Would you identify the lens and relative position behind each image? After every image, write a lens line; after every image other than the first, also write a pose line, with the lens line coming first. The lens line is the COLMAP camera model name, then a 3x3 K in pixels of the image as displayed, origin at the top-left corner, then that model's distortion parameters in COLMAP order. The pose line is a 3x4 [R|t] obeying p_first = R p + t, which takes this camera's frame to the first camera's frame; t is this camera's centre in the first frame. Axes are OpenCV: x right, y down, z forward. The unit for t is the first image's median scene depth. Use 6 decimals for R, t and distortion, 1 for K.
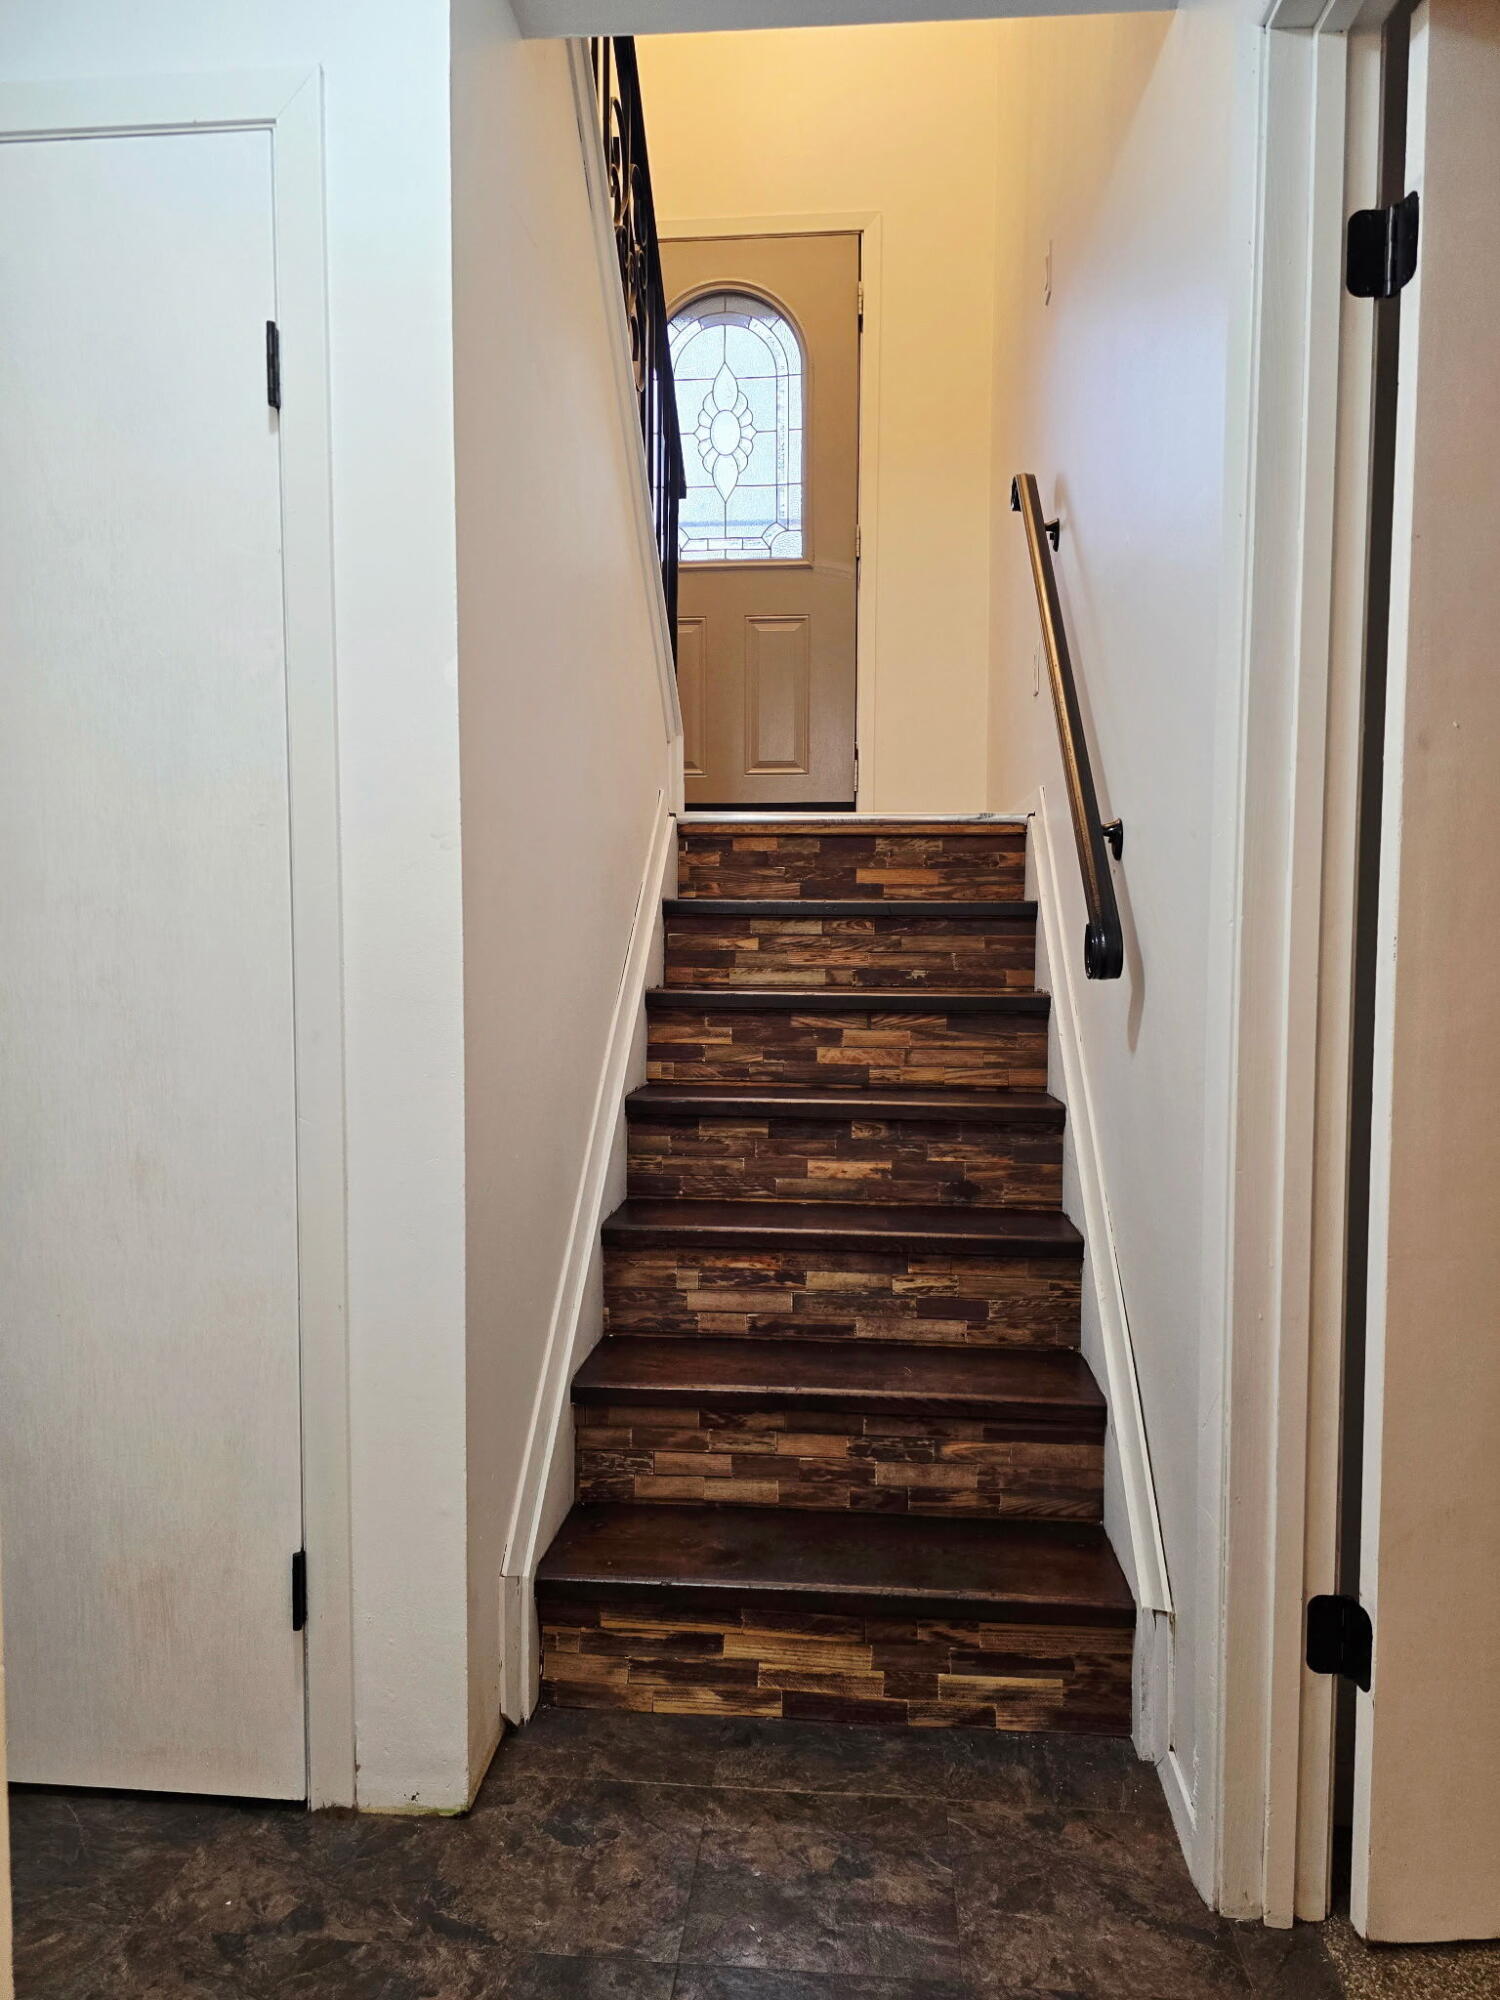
lens RADIAL K [[1346.1, 0, 730.3], [0, 1346.1, 991.6], [0, 0, 1]] dist [0.057841, -0.042908]
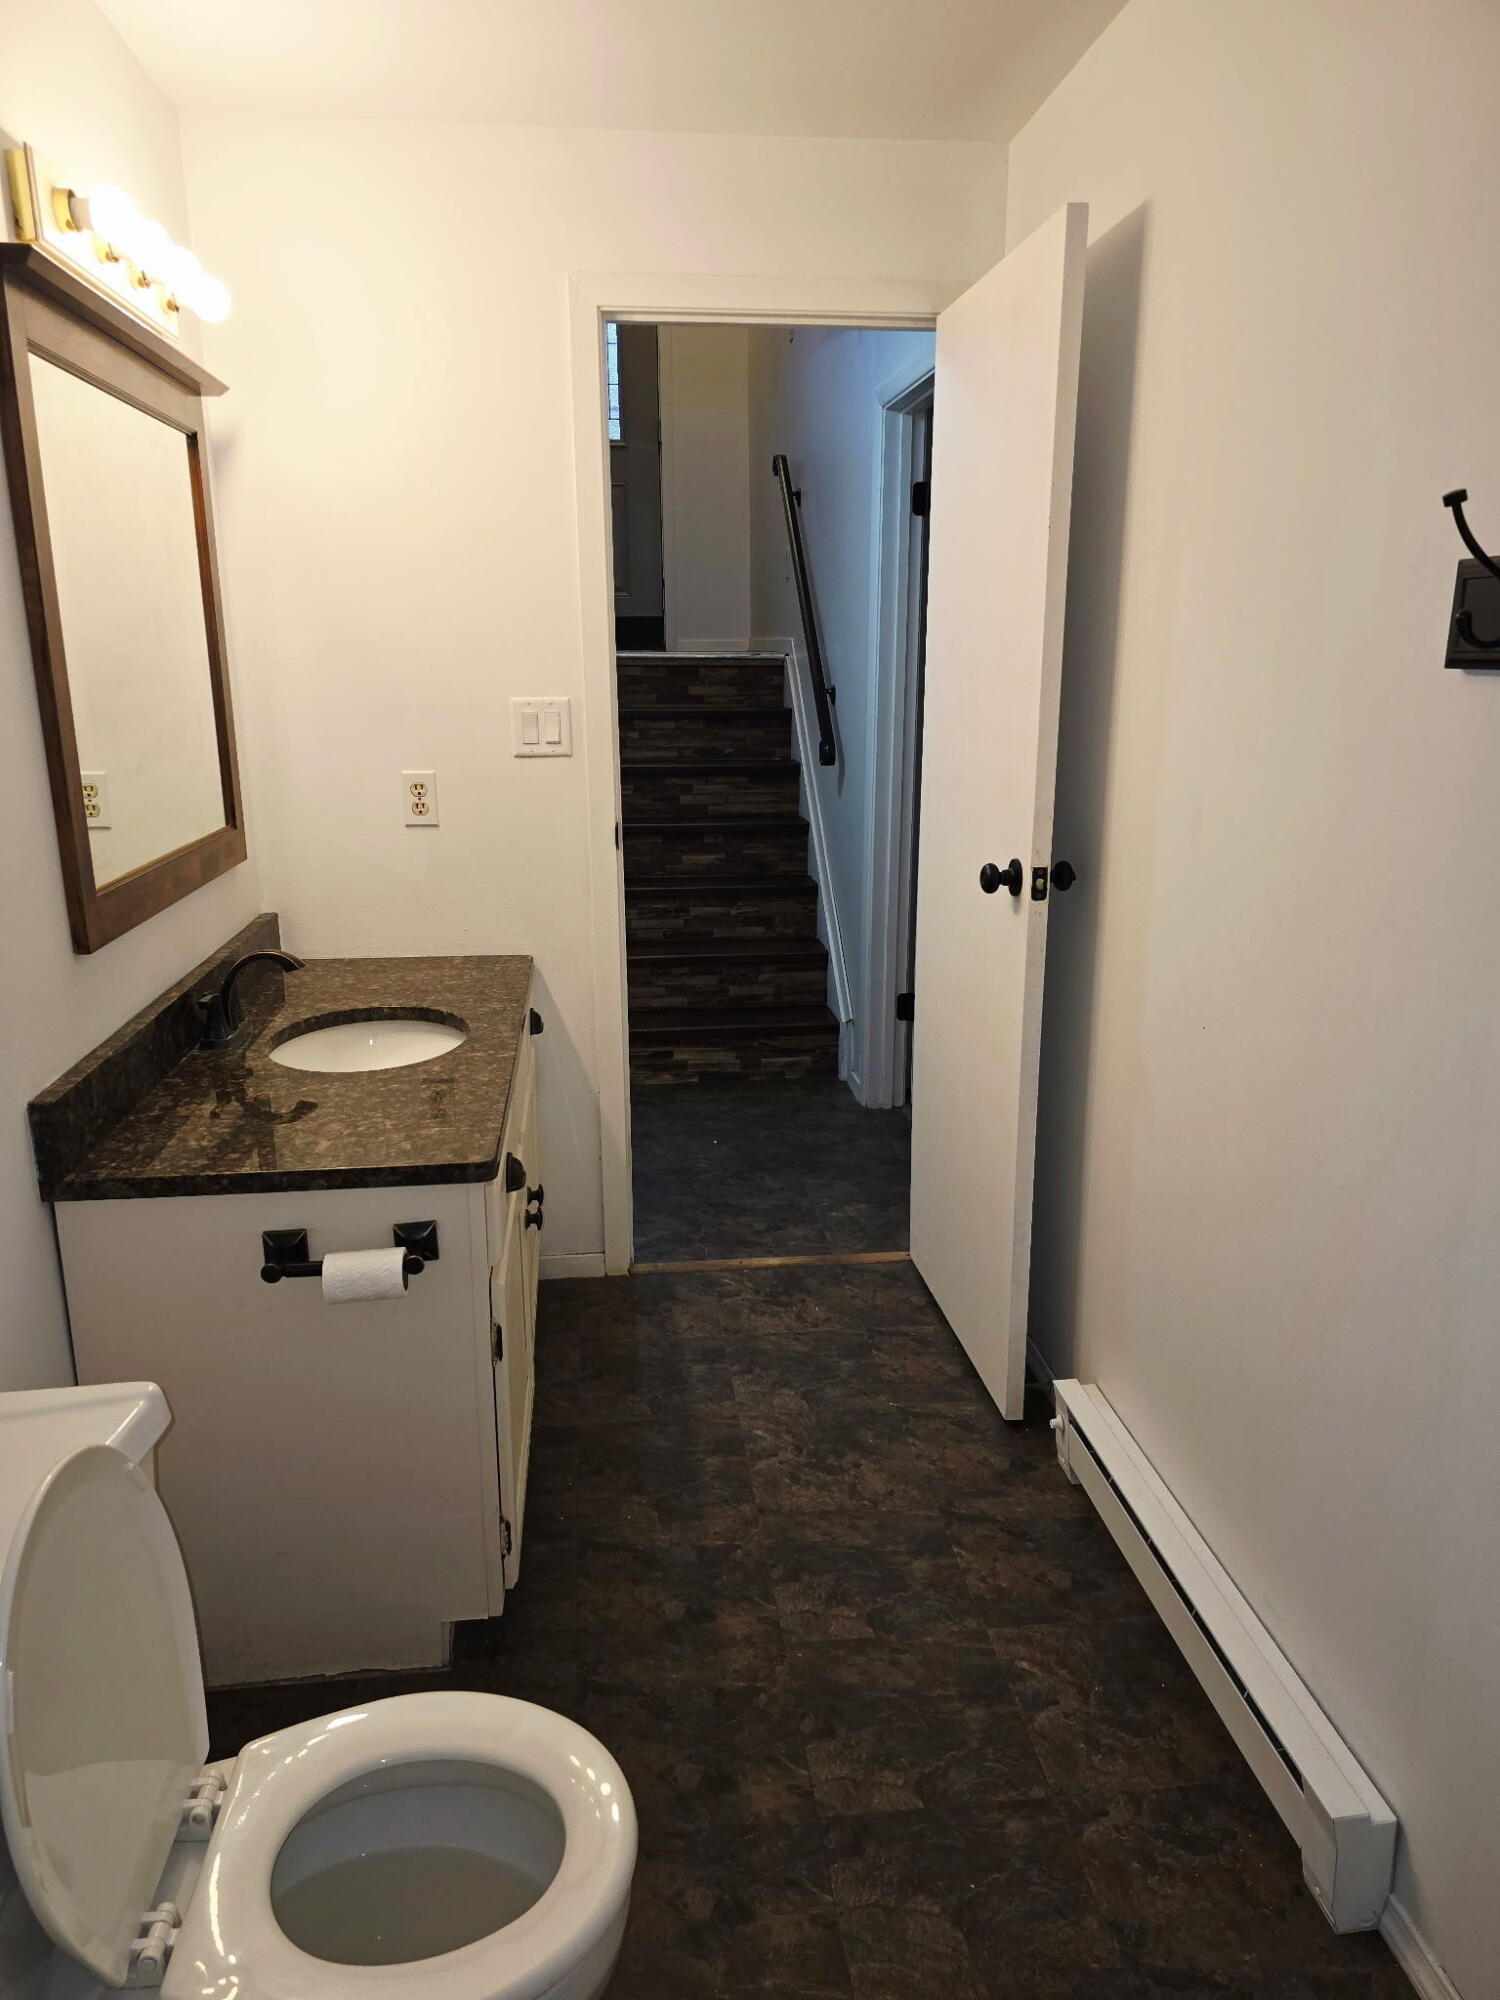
lens RADIAL K [[1346.1, 0, 751.9], [0, 1346.1, 1001.6], [0, 0, 1]] dist [0.057841, -0.042908]
pose [[0.976672, -0.062376, 0.205478, -0.283046], [0.016909, 0.976250, 0.215985, -0.095397], [-0.214070, -0.207472, 0.954531, -1.019836]]
